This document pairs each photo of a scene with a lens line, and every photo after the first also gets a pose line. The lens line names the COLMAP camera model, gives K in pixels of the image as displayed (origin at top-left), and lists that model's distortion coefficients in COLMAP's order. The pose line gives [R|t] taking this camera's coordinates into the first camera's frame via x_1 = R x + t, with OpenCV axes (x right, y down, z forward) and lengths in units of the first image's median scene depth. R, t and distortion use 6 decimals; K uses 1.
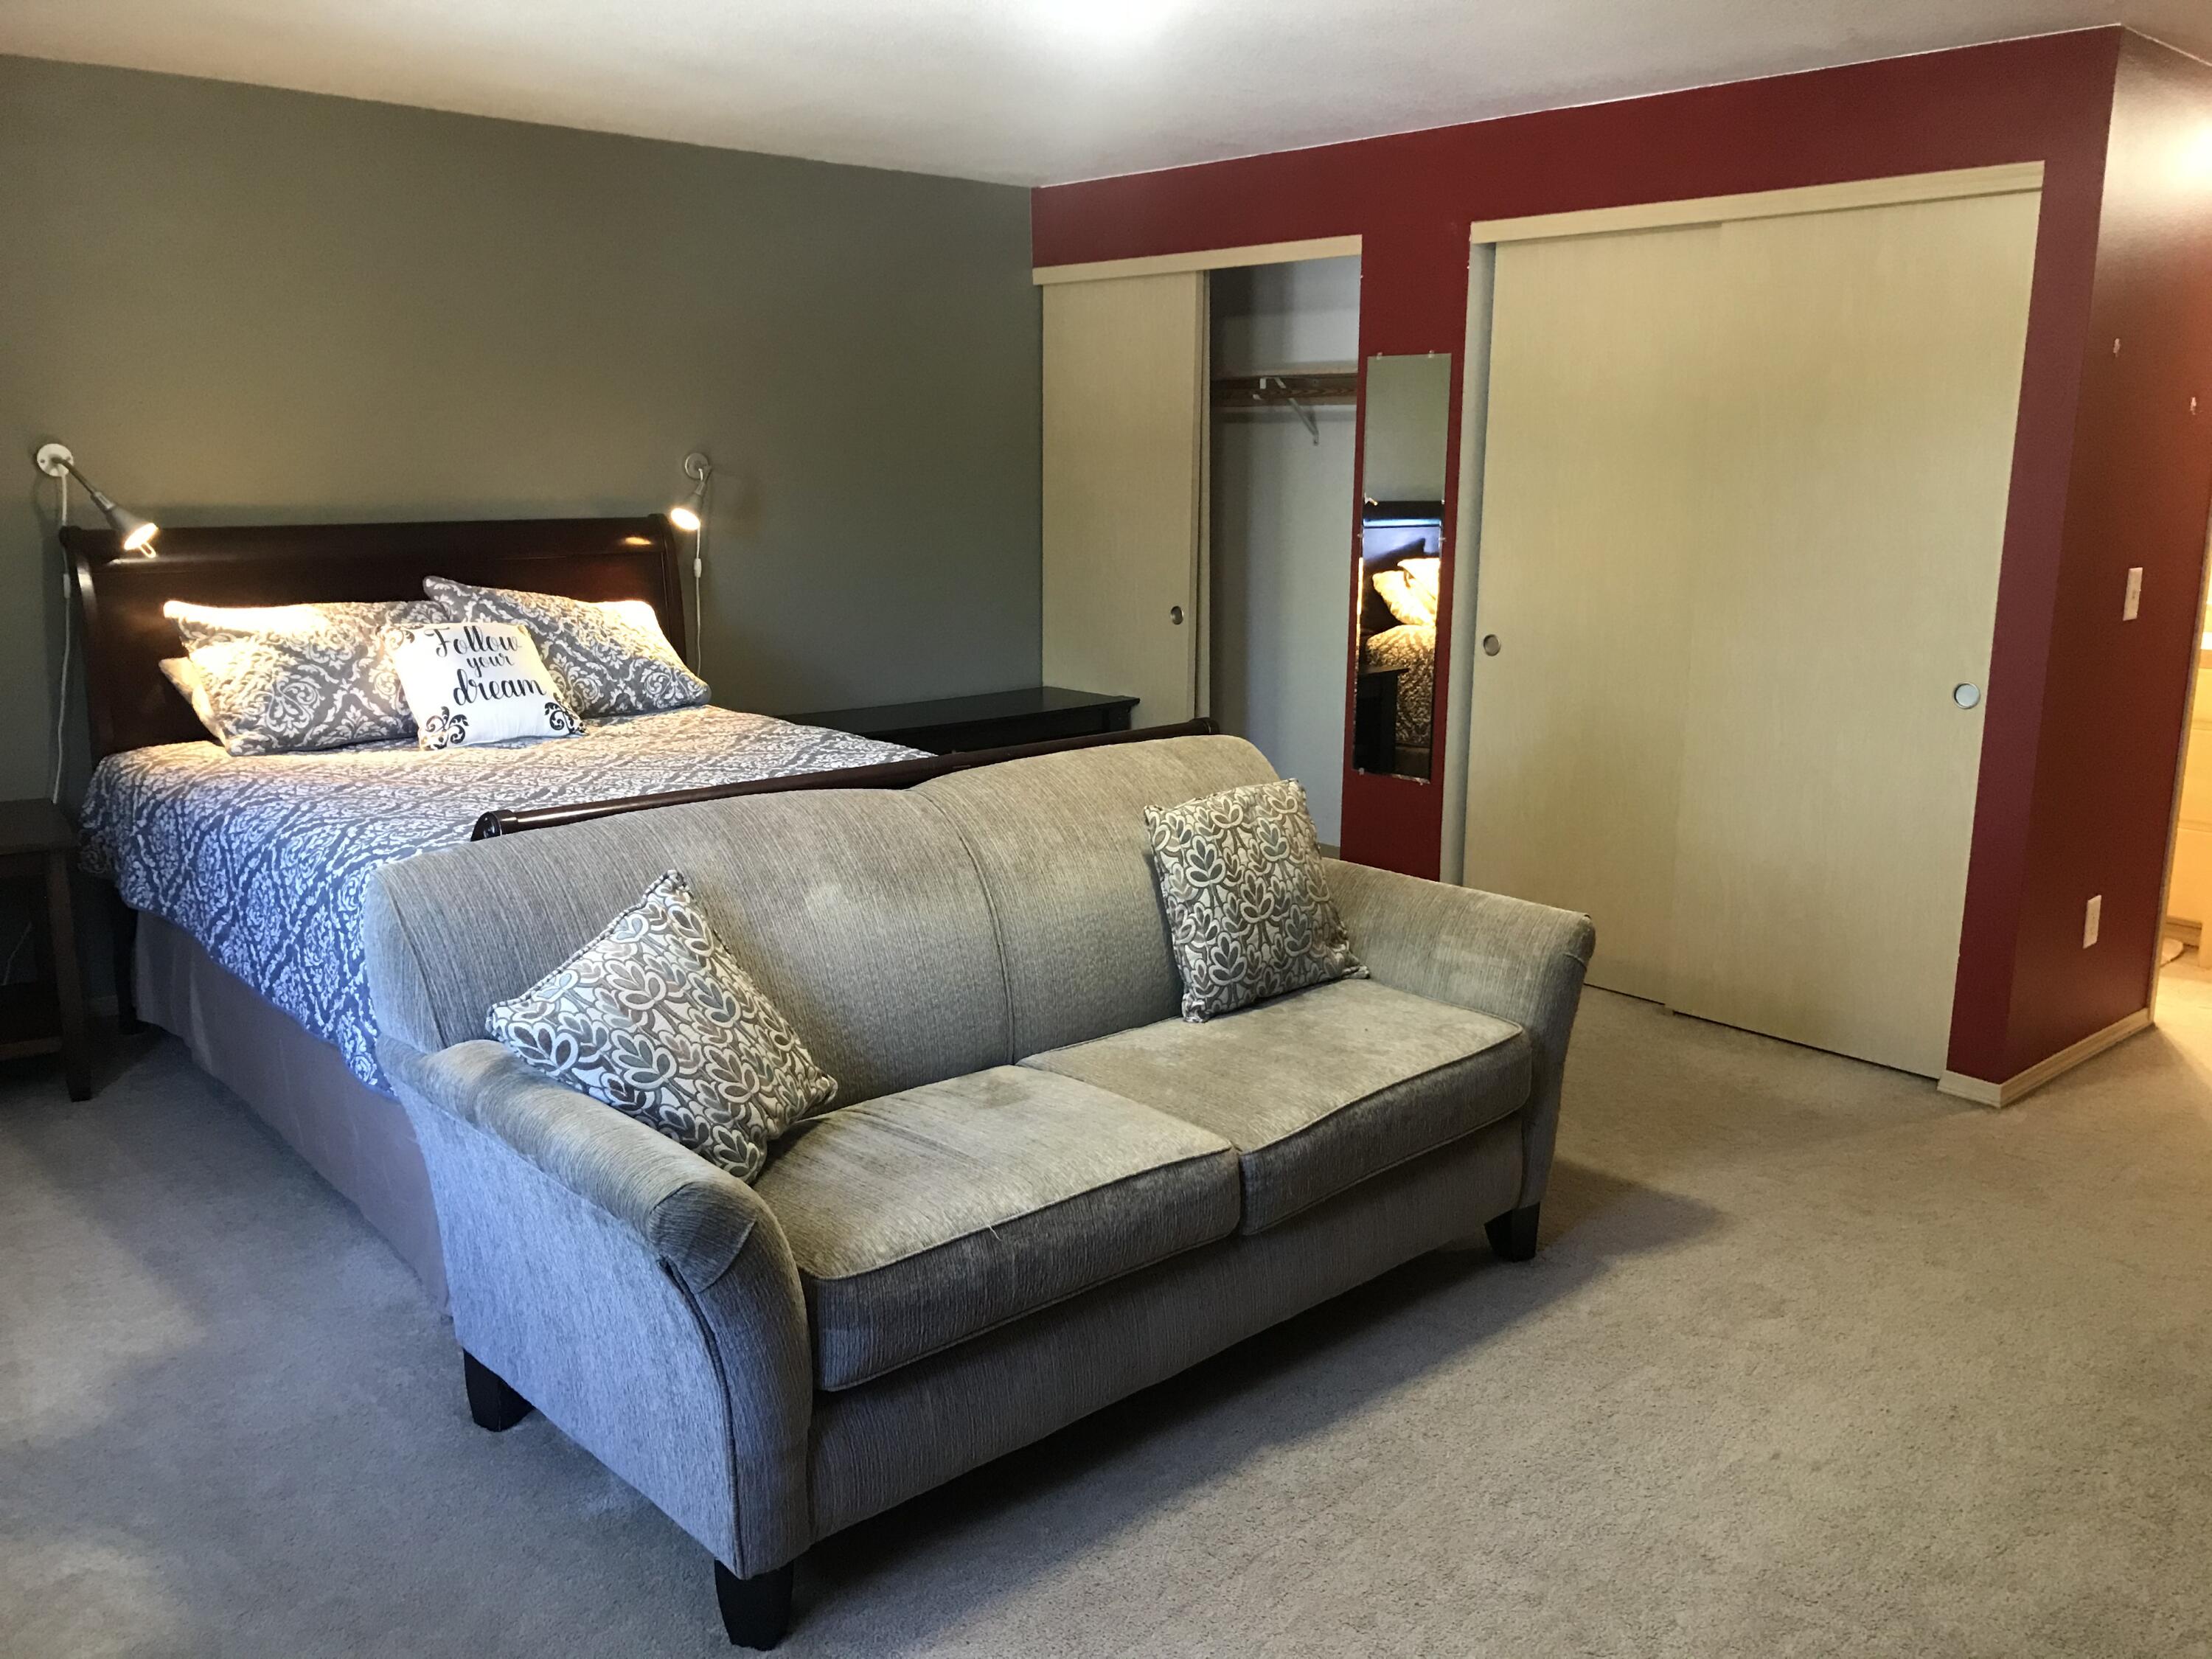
lens RADIAL K [[1813.6, 0, 1111.0], [0, 1813.6, 819.4], [0, 0, 1]] dist [0.049761, -0.067159]
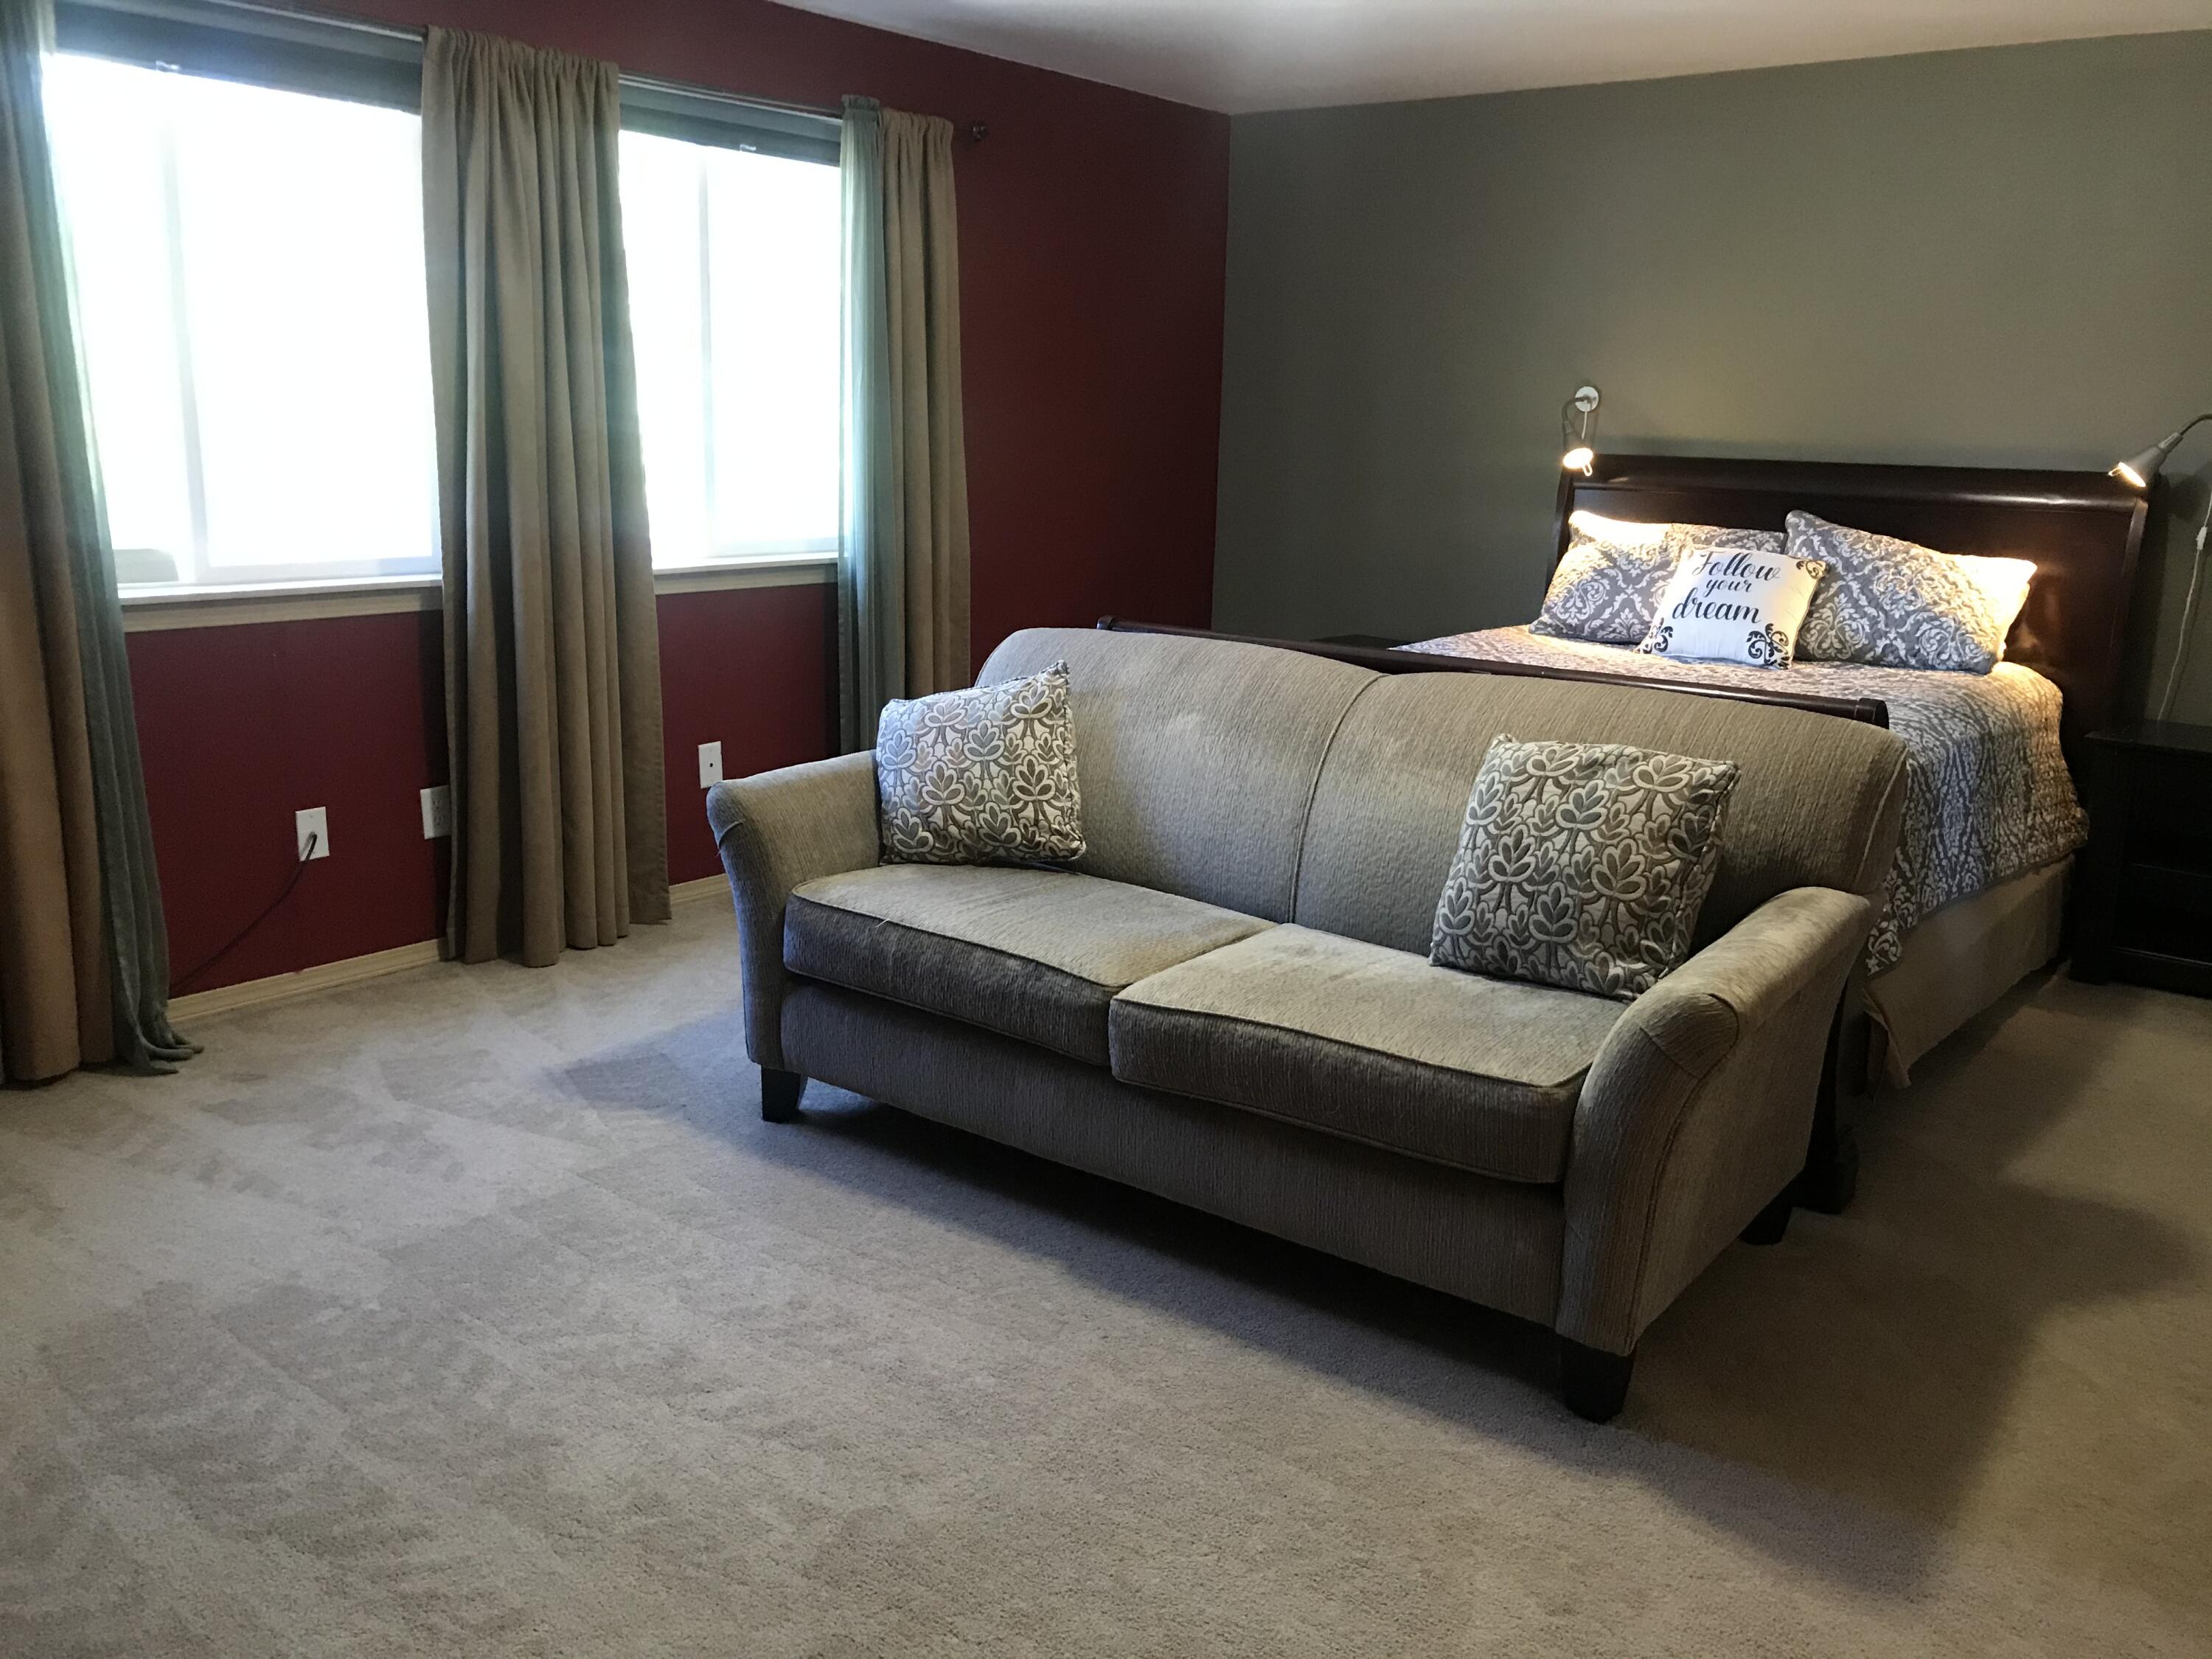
lens RADIAL K [[1812.9, 0, 1106.0], [0, 1812.9, 829.5], [0, 0, 1]] dist [0.015202, -0.001517]
pose [[0.167502, 0.220569, -0.960881, 0.664243], [-0.224233, 0.957630, 0.180734, -0.062222], [0.960032, 0.185188, 0.209864, 0.471211]]
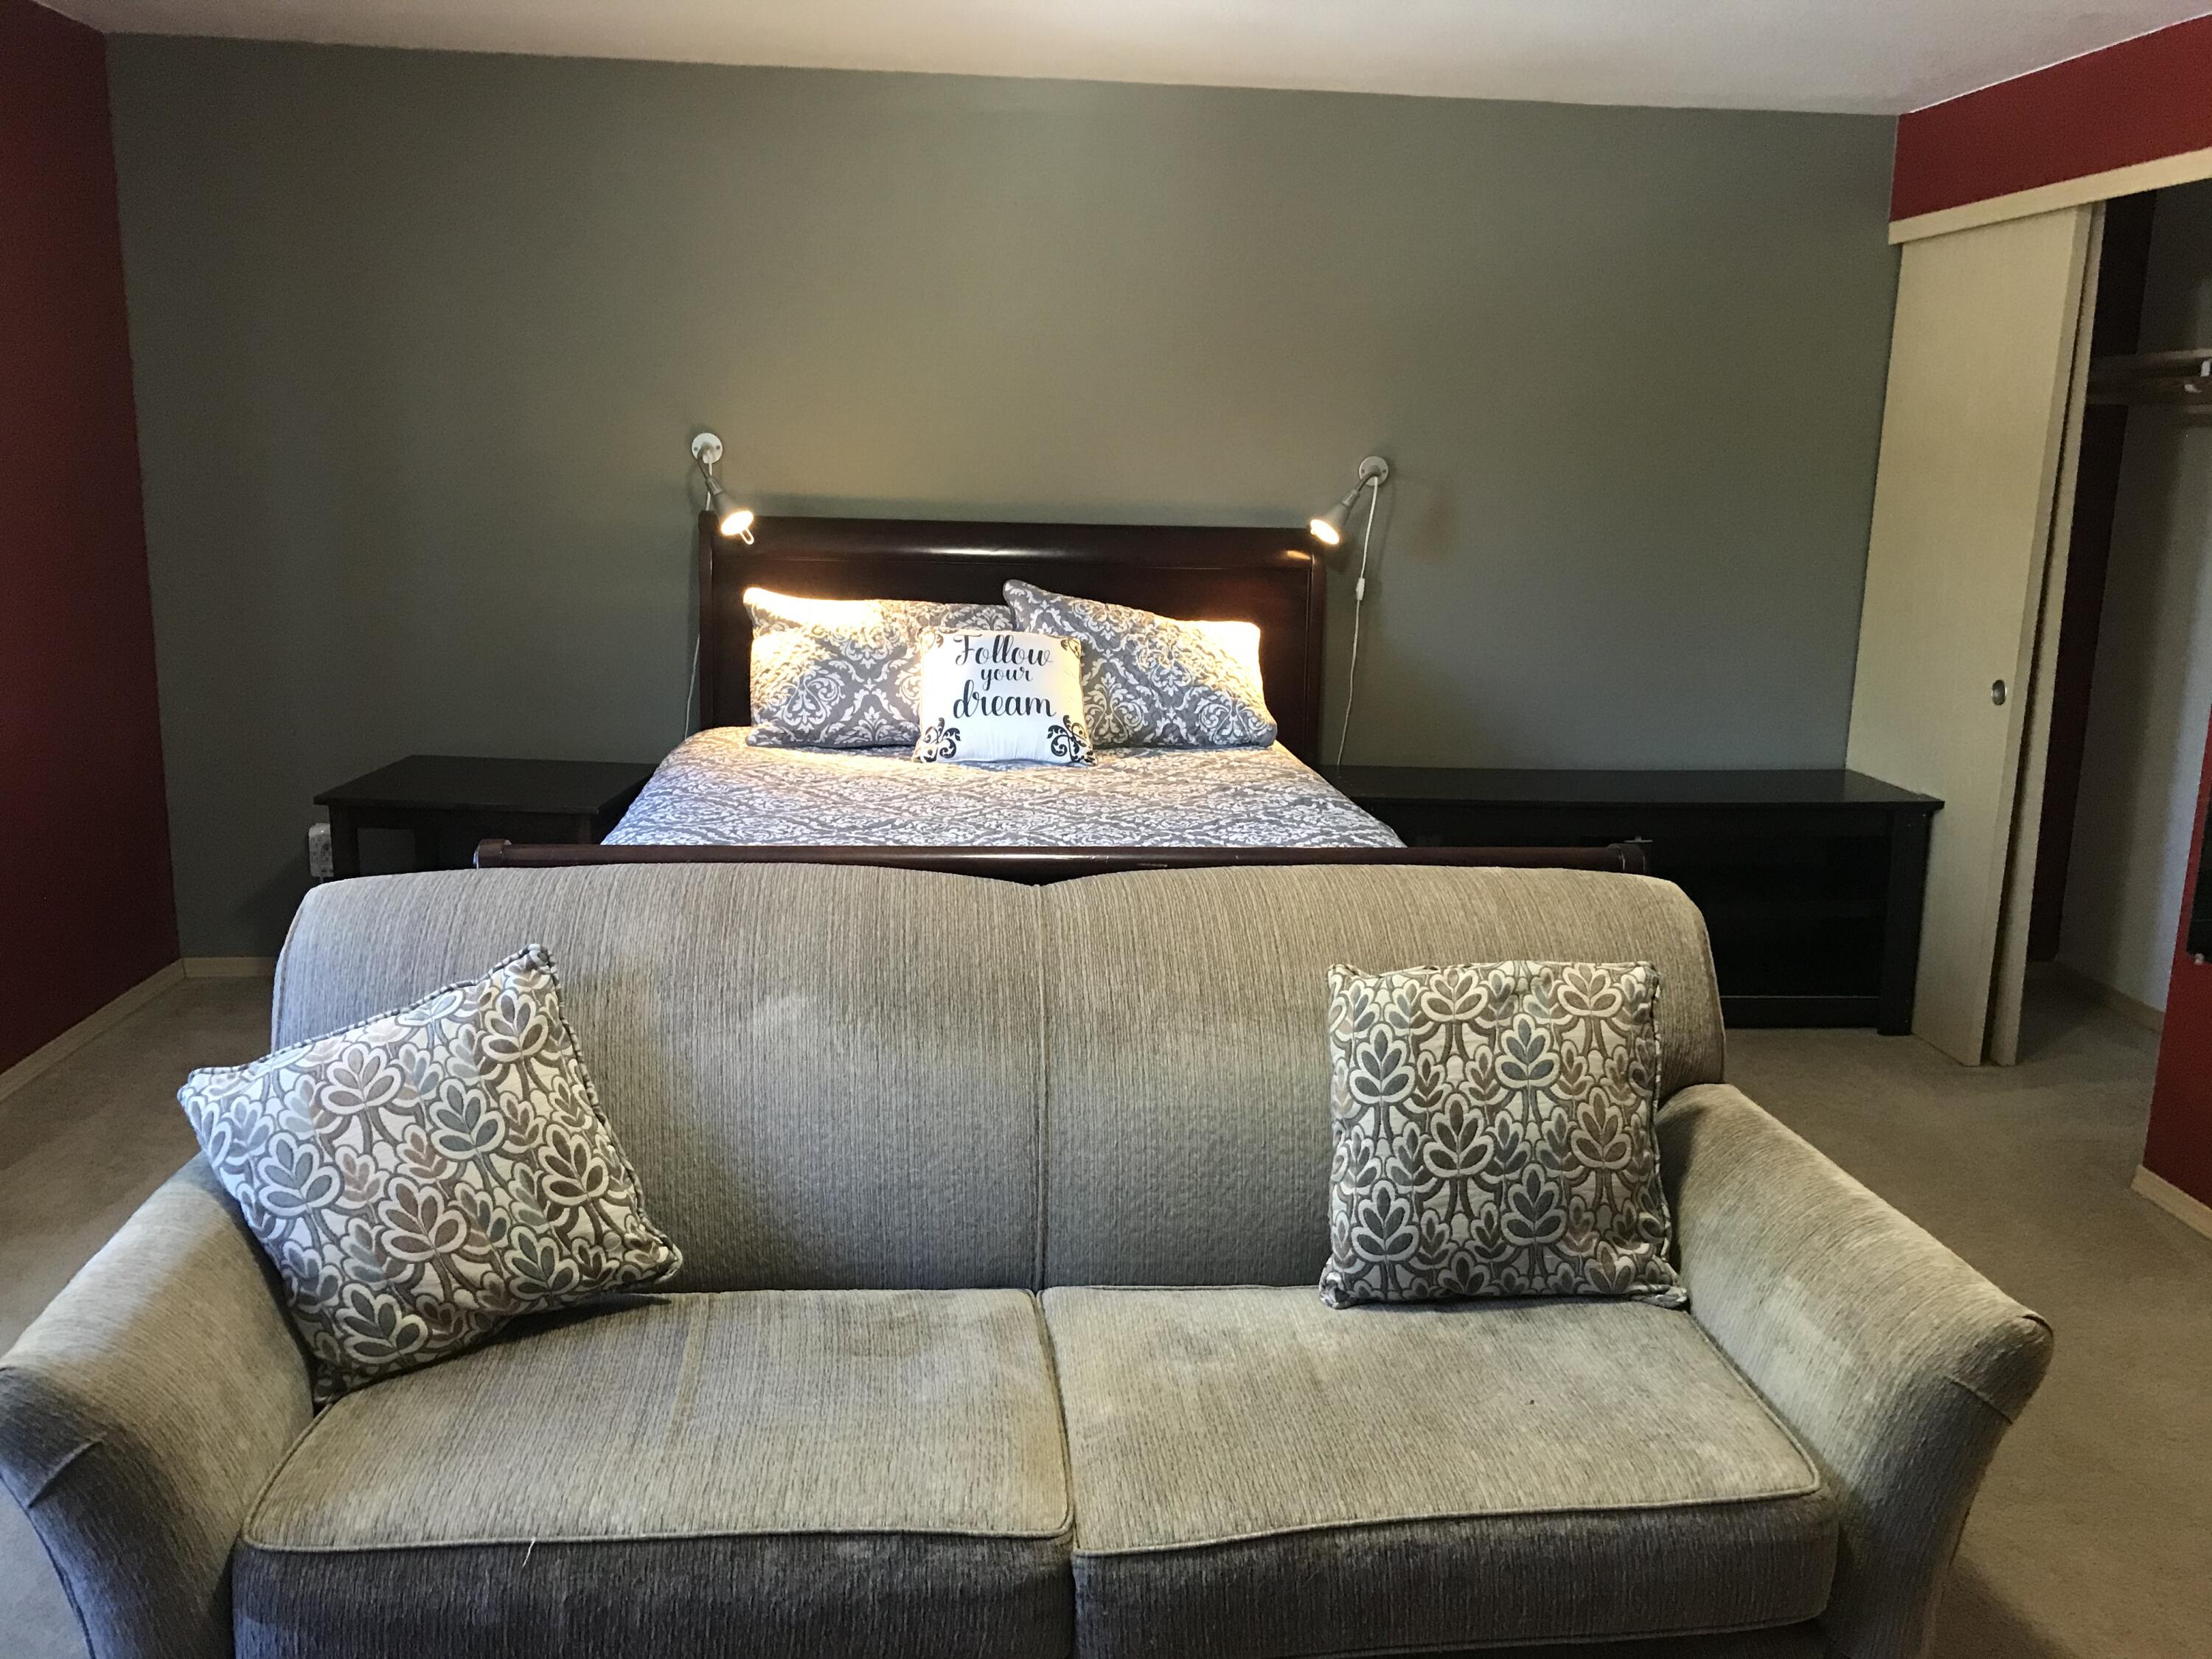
lens RADIAL K [[1816.7, 0, 1114.4], [0, 1816.7, 821.2], [0, 0, 1]] dist [0.107765, -0.281277]
pose [[0.797996, 0.136331, -0.587040, 0.260645], [-0.143063, 0.989087, 0.035227, -0.055032], [0.585436, 0.055873, 0.808791, 0.301824]]
